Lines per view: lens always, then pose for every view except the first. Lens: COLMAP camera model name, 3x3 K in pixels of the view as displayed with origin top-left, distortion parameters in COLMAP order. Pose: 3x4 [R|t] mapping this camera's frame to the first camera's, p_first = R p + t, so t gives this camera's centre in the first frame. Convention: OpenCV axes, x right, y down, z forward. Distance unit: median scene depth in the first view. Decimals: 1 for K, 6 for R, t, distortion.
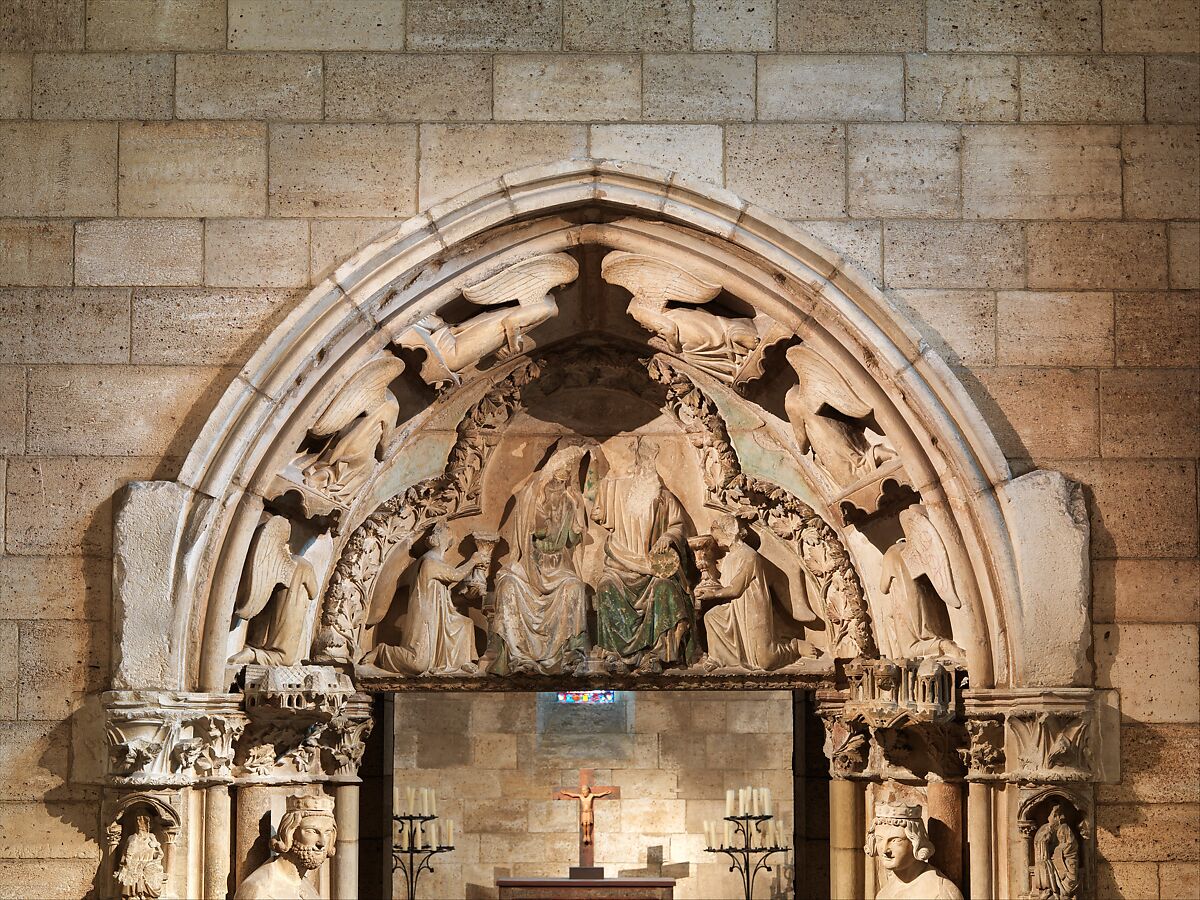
lens RADIAL K [[3026.5, 0, 653.0], [0, 3026.5, 515.2], [0, 0, 1]] dist [0.038026, 0.000000]
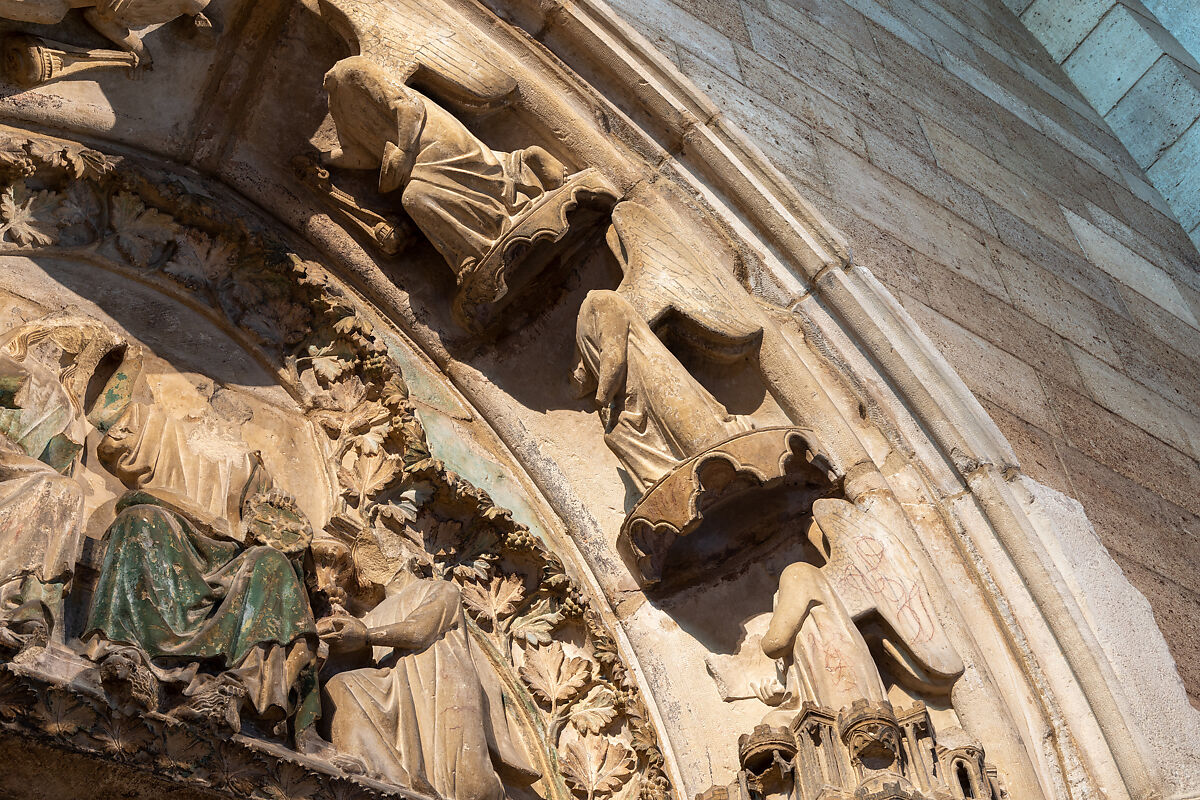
lens RADIAL K [[1603.4, 0, 630.0], [0, 1603.4, 391.4], [0, 0, 1]] dist [0.003819, 0.000000]
pose [[0.832848, 0.384513, 0.398138, -0.054803], [0.031973, 0.684686, -0.728137, 0.176374], [-0.552577, 0.619157, 0.557945, 0.854291]]
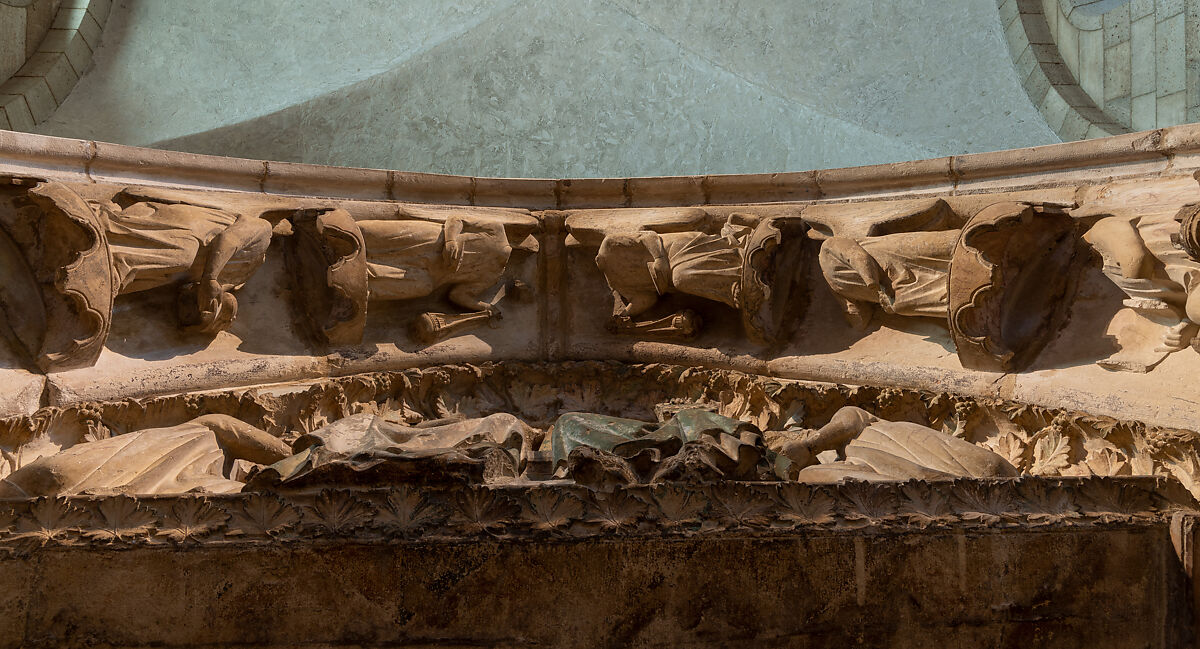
lens RADIAL K [[809.5, 0, 607.1], [0, 809.5, 249.4], [0, 0, 1]] dist [0.006559, -0.005428]
pose [[0.998769, -0.015327, 0.047172, -0.015973], [0.047832, 0.046030, -0.997794, 0.152529], [0.013122, 0.998822, 0.046707, 0.993110]]
